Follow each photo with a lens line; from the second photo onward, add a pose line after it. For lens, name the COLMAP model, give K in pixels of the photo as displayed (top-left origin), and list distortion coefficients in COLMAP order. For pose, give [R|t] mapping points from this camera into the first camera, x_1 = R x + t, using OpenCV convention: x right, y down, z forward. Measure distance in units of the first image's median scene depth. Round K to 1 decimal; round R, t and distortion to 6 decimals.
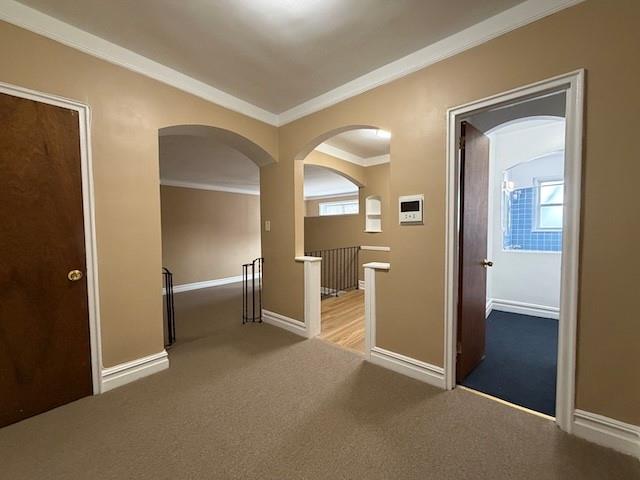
lens RADIAL K [[255.9, 0, 316.5], [0, 255.9, 239.1], [0, 0, 1]] dist [0.004036, 0.000439]
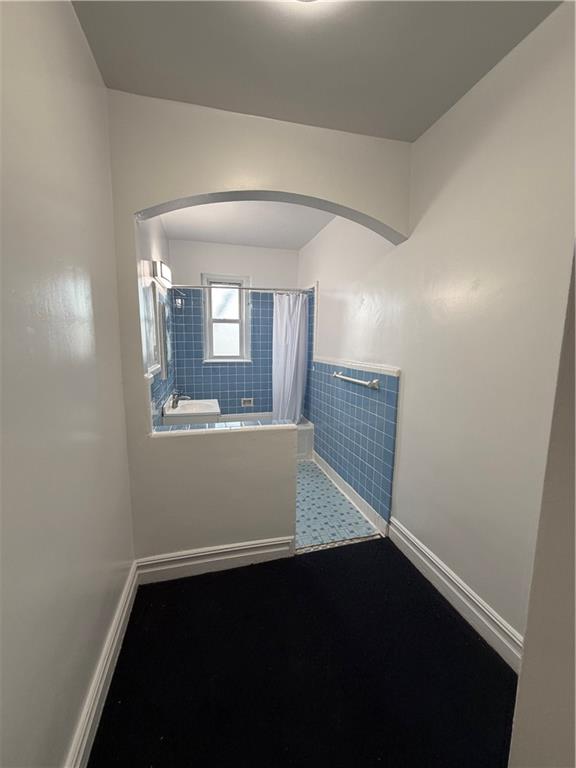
lens RADIAL K [[307.0, 0, 284.7], [0, 307.0, 385.9], [0, 0, 1]] dist [0.004036, 0.000439]
pose [[0.567831, -0.107274, 0.816125, 0.347160], [0.026277, 0.993329, 0.112283, -0.051864], [-0.822726, -0.042313, 0.566861, 0.426397]]
